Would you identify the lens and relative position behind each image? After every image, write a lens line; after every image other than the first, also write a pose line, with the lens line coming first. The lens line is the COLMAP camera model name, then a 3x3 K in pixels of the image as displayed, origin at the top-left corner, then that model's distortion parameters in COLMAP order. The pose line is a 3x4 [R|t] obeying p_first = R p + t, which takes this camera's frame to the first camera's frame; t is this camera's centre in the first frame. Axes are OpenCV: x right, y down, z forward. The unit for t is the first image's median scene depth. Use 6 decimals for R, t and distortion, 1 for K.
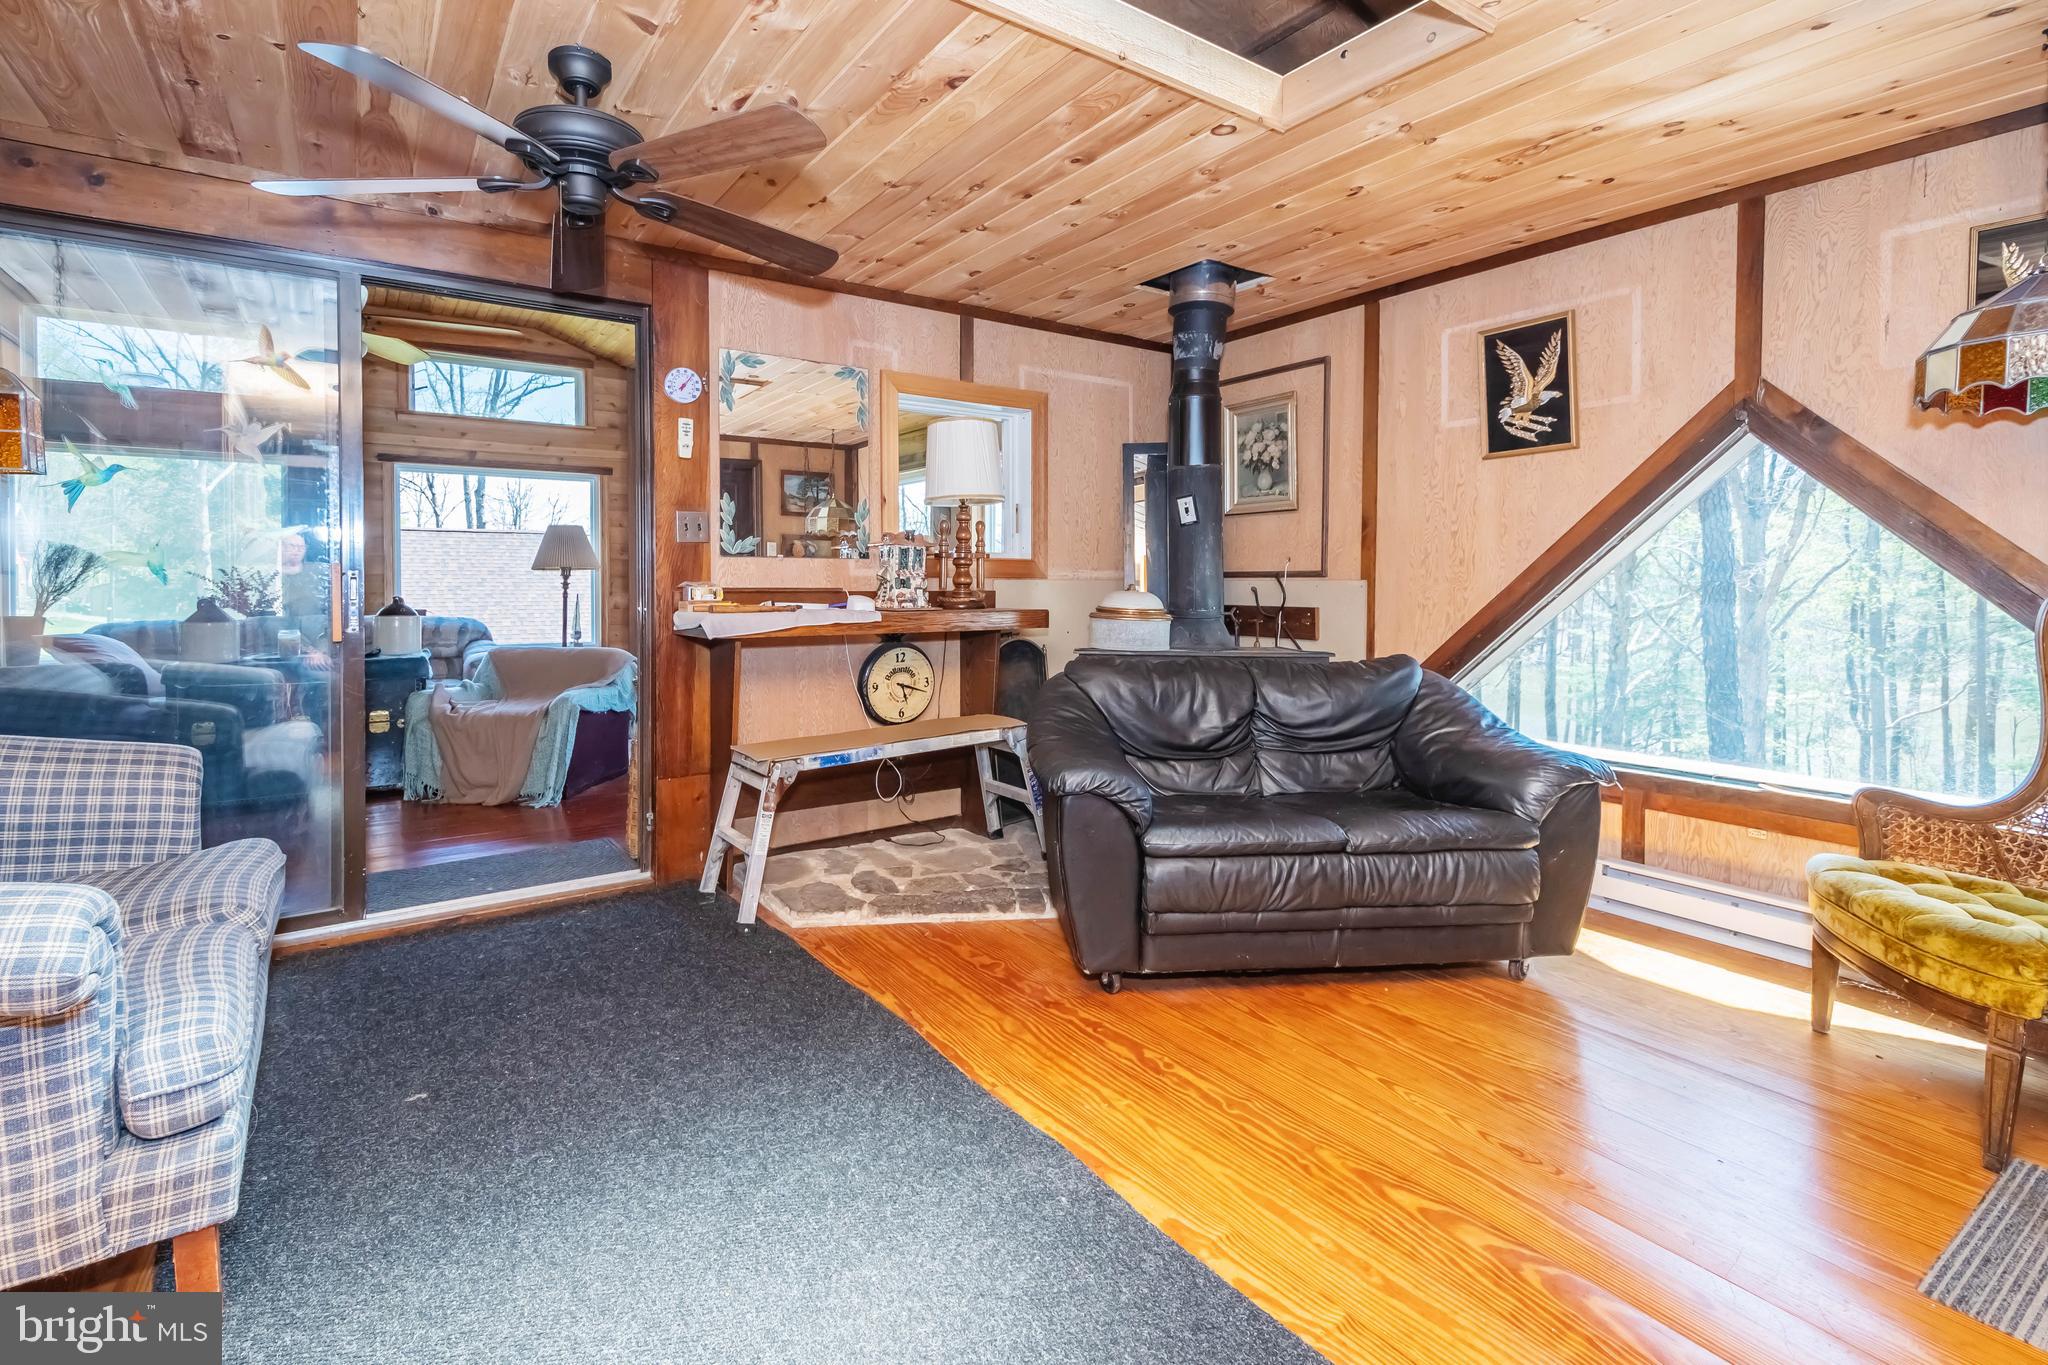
lens RADIAL K [[986.1, 0, 1024.0], [0, 986.1, 682.5], [0, 0, 1]] dist [-0.000872, -0.000265]
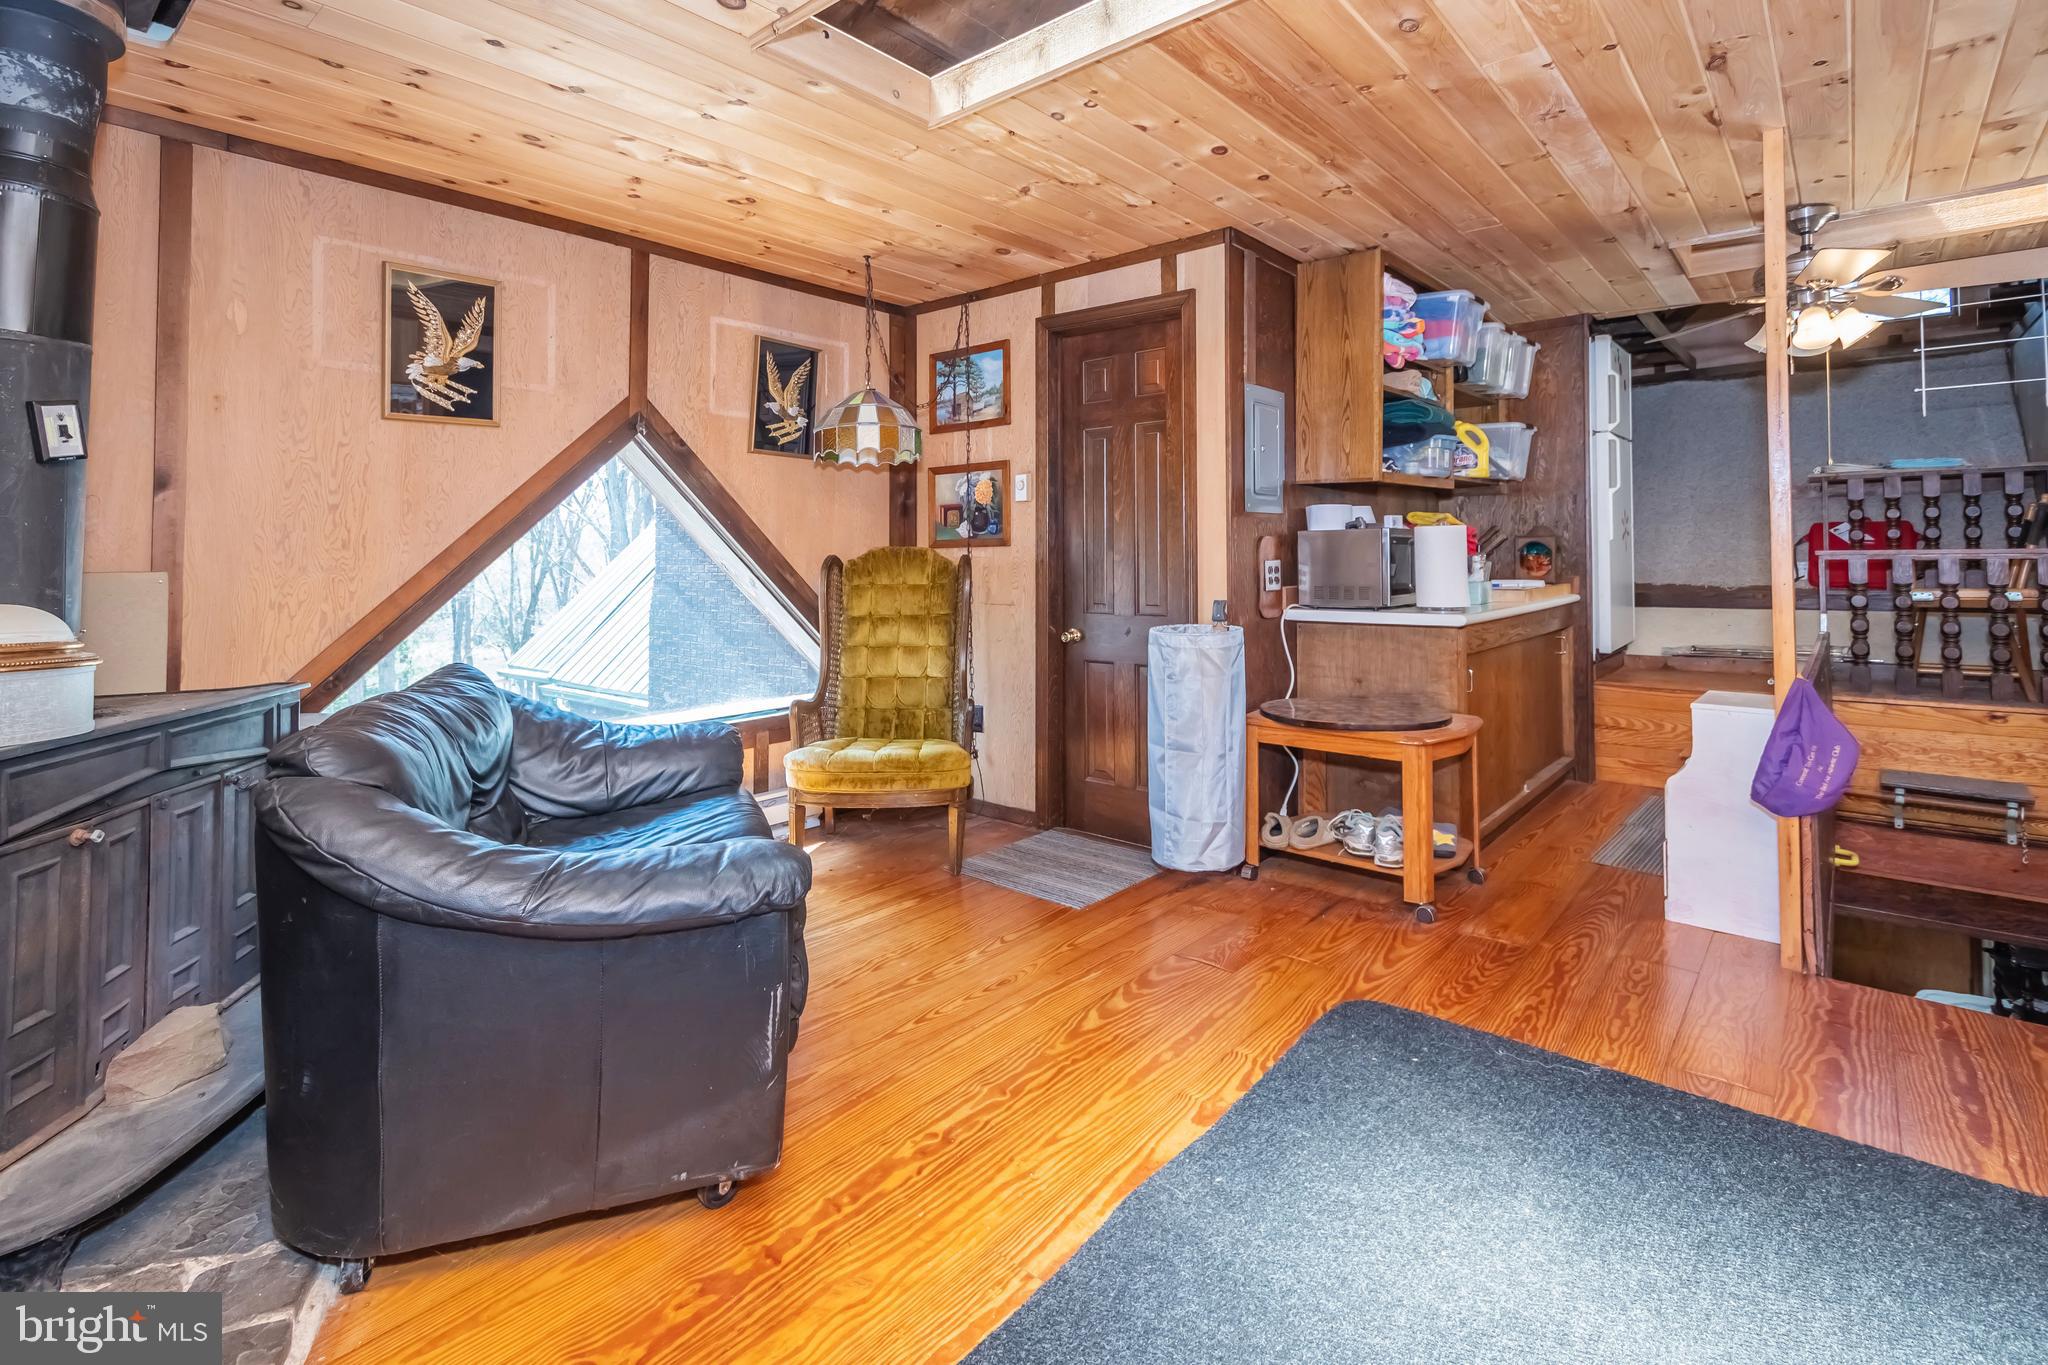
lens RADIAL K [[944.5, 0, 1022.0], [0, 944.5, 602.4], [0, 0, 1]] dist [0.000407, -0.000006]
pose [[-0.256789, -0.049394, 0.965204, -0.508989], [0.111066, 0.990568, 0.080241, -0.098112], [-0.960064, 0.127807, -0.248881, 0.856514]]
